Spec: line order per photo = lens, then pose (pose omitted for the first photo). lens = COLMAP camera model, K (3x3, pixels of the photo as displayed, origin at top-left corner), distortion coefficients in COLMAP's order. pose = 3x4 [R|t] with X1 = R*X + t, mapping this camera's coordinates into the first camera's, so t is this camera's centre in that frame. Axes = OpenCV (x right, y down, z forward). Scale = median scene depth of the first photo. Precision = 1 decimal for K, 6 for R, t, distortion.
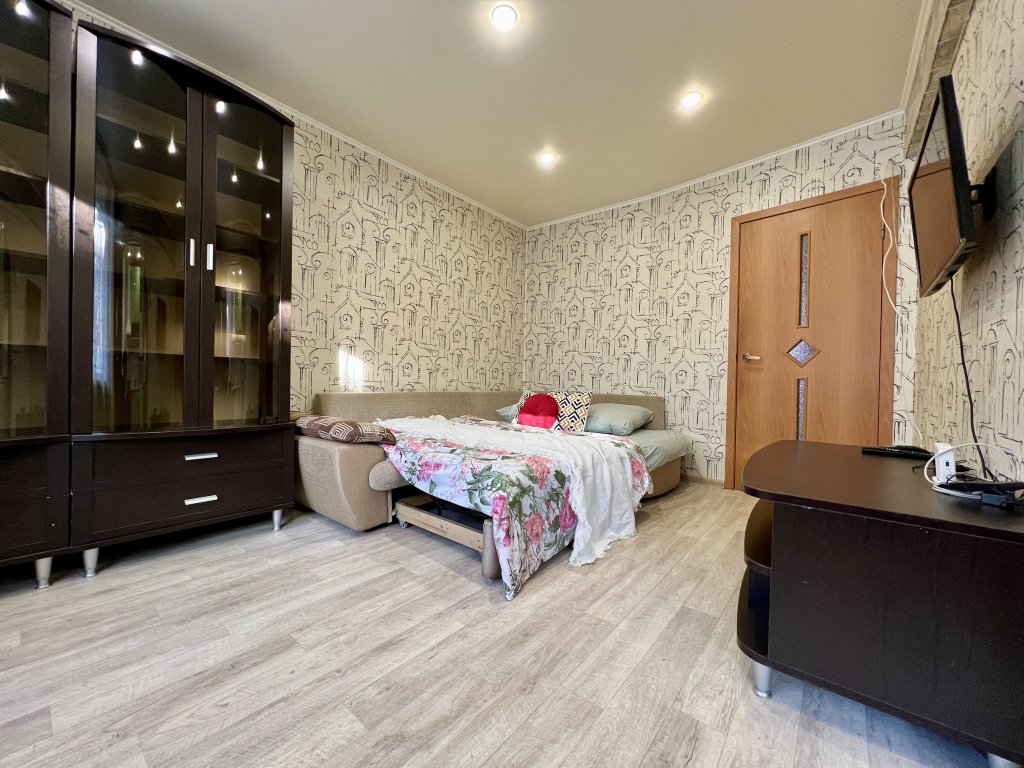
lens RADIAL K [[409.3, 0, 509.3], [0, 409.3, 383.5], [0, 0, 1]] dist [-0.000778, -0.000235]
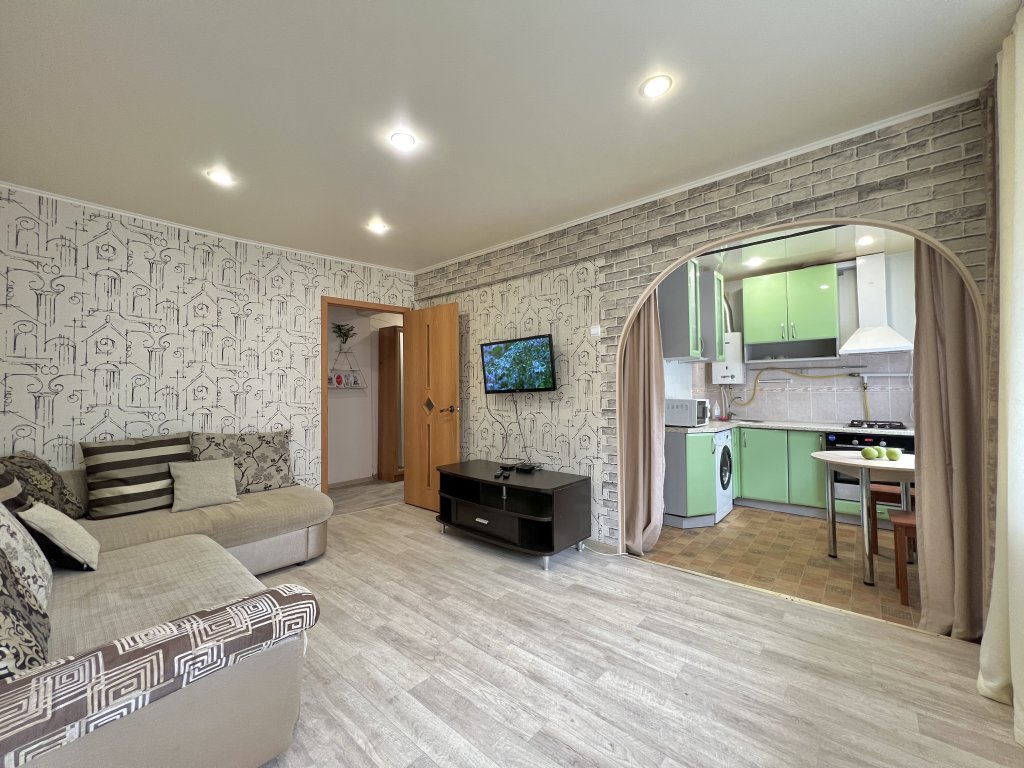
lens RADIAL K [[411.2, 0, 510.3], [0, 411.2, 382.1], [0, 0, 1]] dist [0.000368, -0.000191]
pose [[0.030946, -0.002439, 0.999518, -0.645753], [0.018234, 0.999832, 0.001875, -0.136414], [-0.999355, 0.018168, 0.030985, 0.394845]]
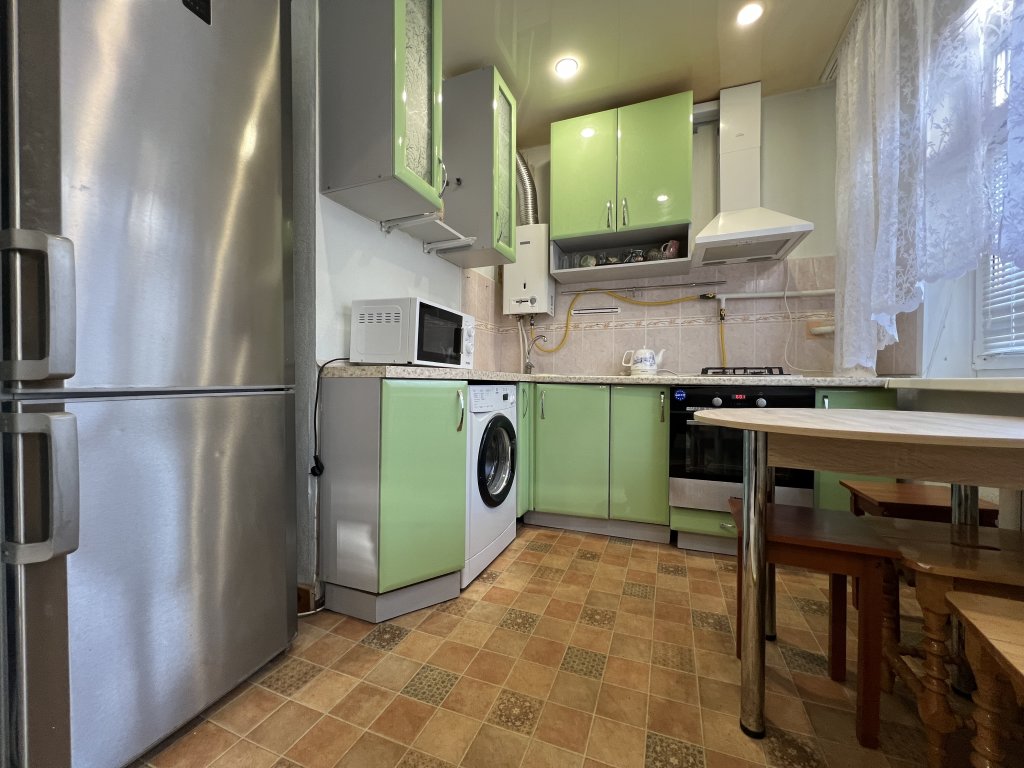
lens RADIAL K [[409.3, 0, 509.3], [0, 409.3, 383.5], [0, 0, 1]] dist [-0.000778, -0.000235]
pose [[-0.304072, -0.033461, 0.952061, 0.038514], [-0.007090, 0.999435, 0.032862, 0.003932], [-0.952623, 0.003242, -0.304137, -0.042730]]
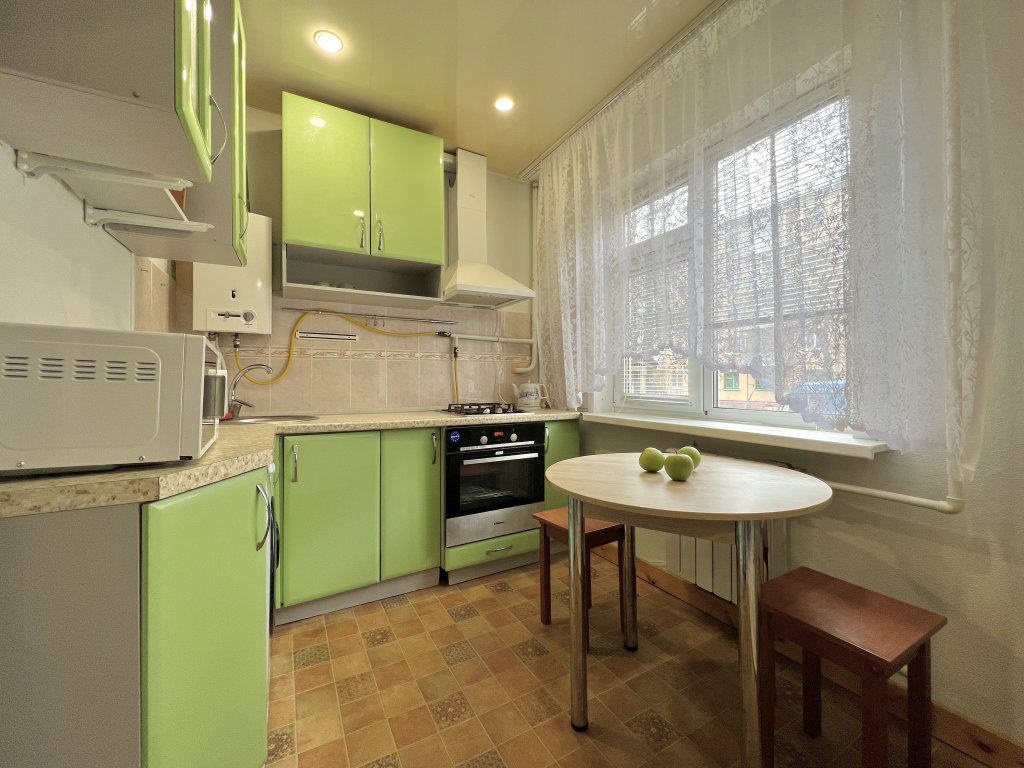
lens RADIAL K [[411.2, 0, 510.3], [0, 411.2, 382.1], [0, 0, 1]] dist [0.000368, -0.000191]
pose [[-0.928072, -0.020329, 0.371845, 0.232841], [-0.015796, 0.999759, 0.015234, -0.055643], [-0.372065, 0.008264, -0.928170, 0.081974]]
